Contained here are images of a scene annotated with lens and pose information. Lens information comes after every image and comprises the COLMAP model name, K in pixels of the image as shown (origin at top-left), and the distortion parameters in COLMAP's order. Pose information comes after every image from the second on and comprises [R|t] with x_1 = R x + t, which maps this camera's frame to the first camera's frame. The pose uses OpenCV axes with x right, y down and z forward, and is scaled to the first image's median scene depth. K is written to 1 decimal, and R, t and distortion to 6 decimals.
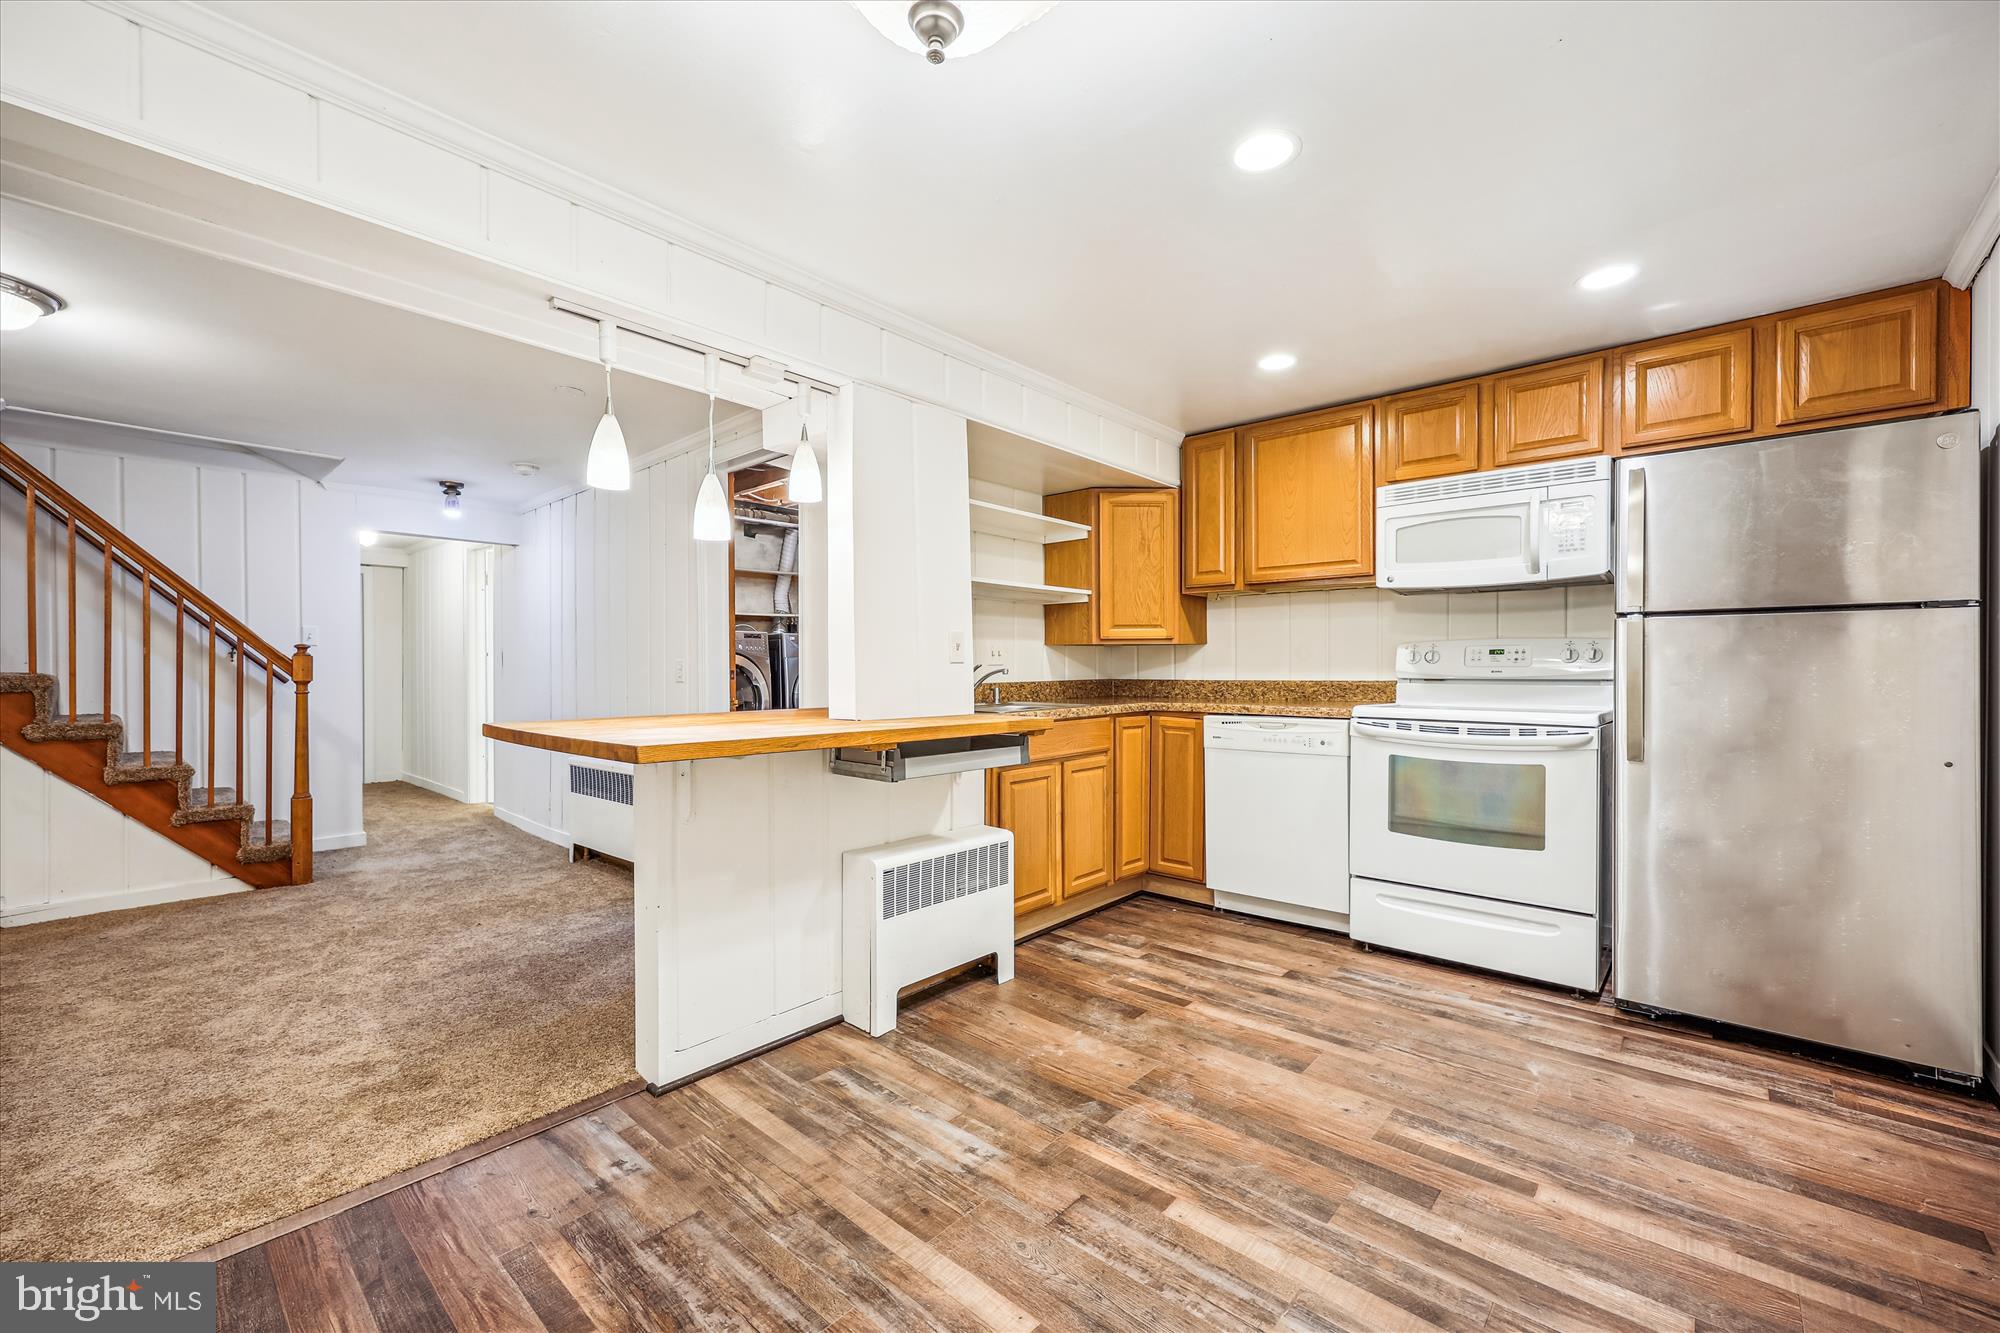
lens RADIAL K [[814.4, 0, 995.8], [0, 814.4, 672.5], [0, 0, 1]] dist [0.003586, -0.000242]
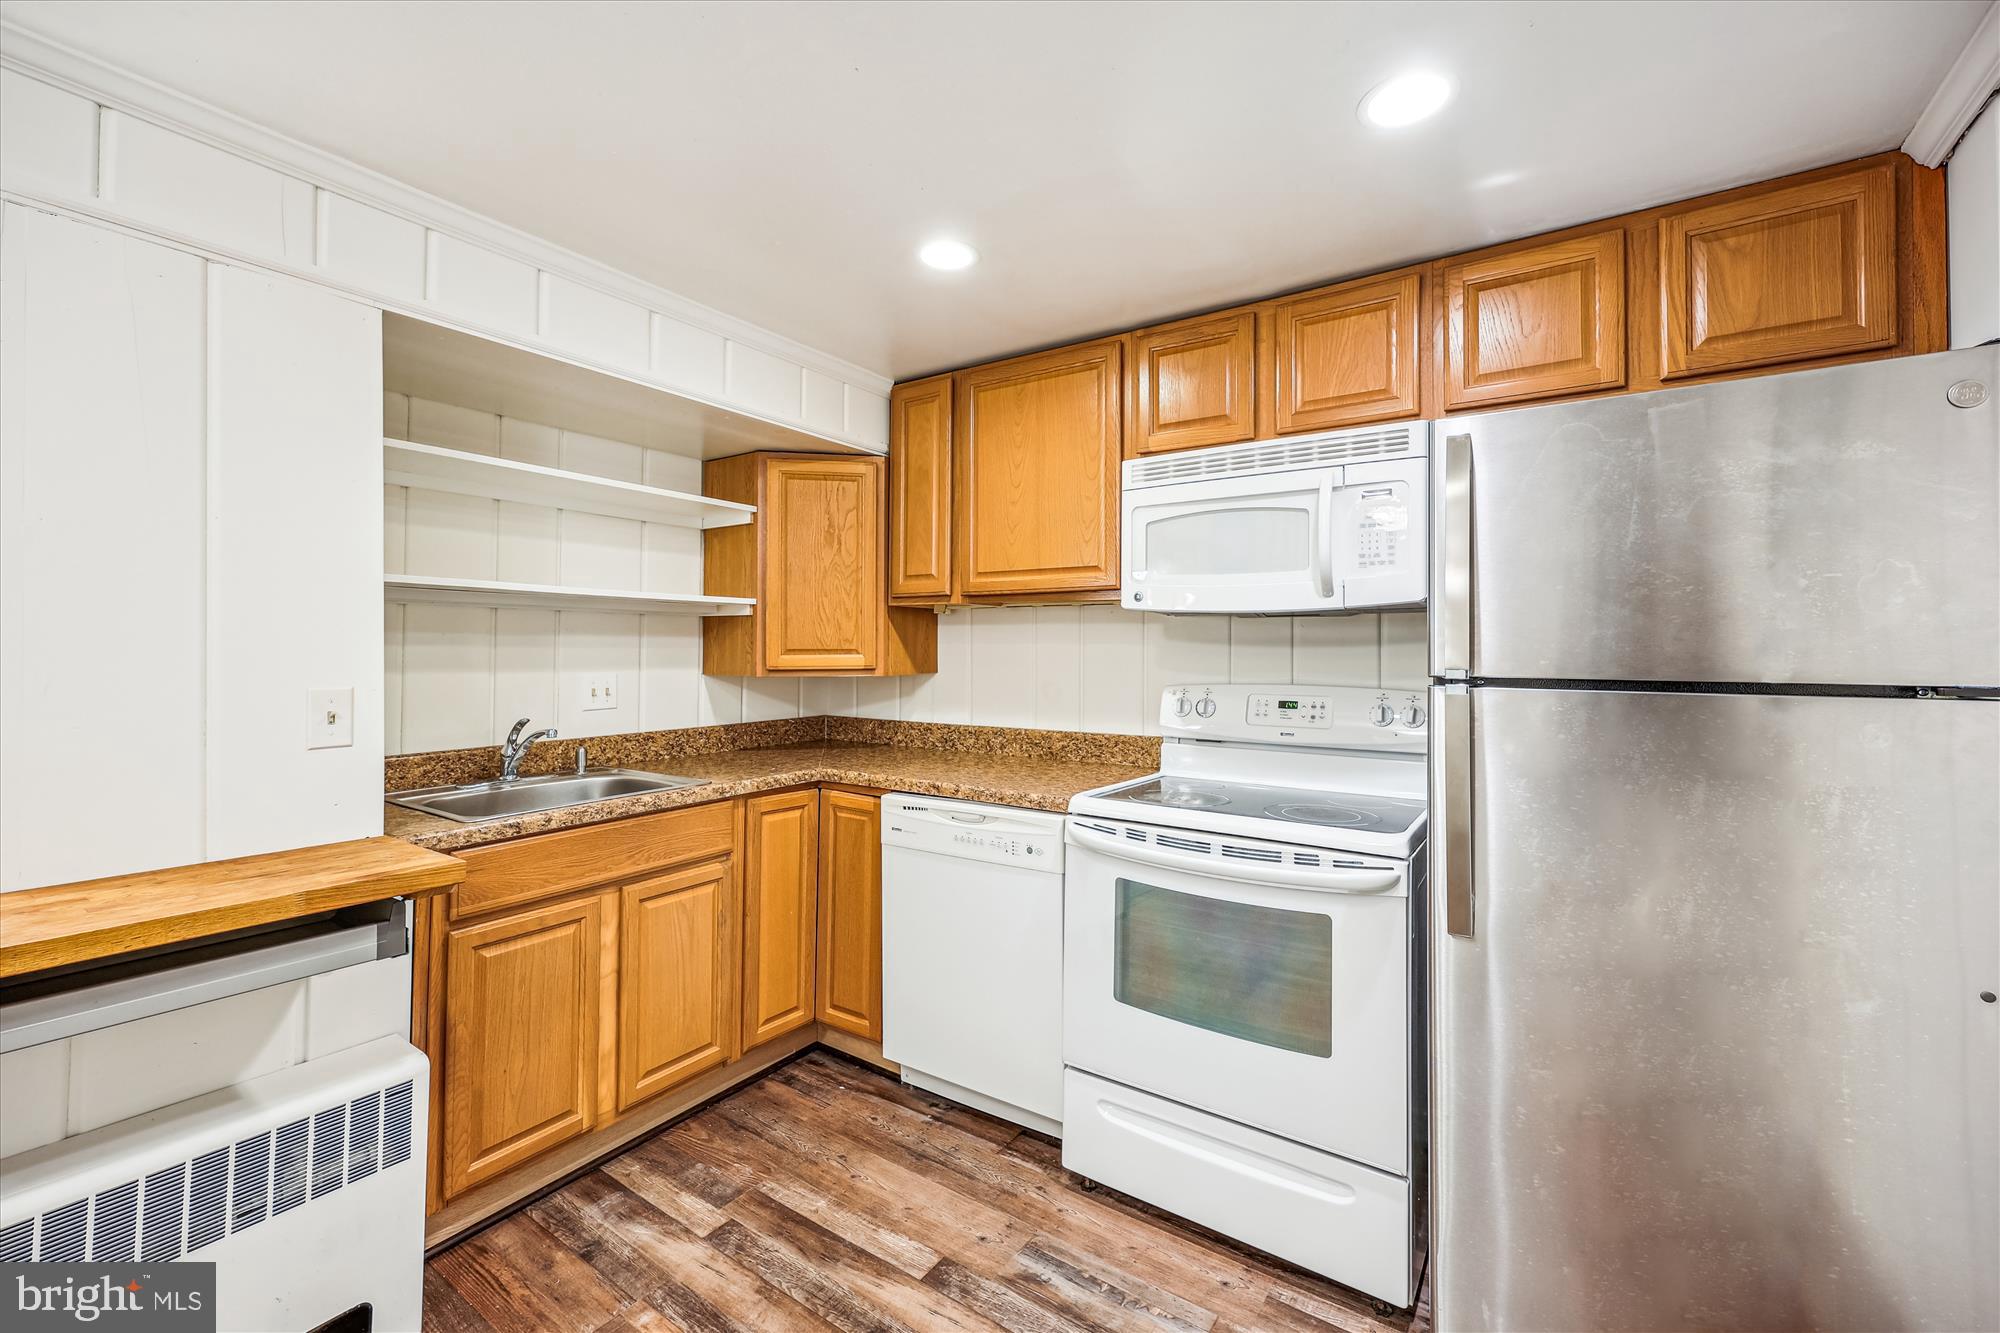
lens RADIAL K [[814.4, 0, 1014.7], [0, 814.4, 632.9], [0, 0, 1]] dist [0.003586, -0.000242]
pose [[0.990755, 0.007314, 0.135463, 0.307653], [-0.004300, 0.999737, -0.022530, -0.072921], [-0.135592, 0.021740, 0.990526, 0.366797]]
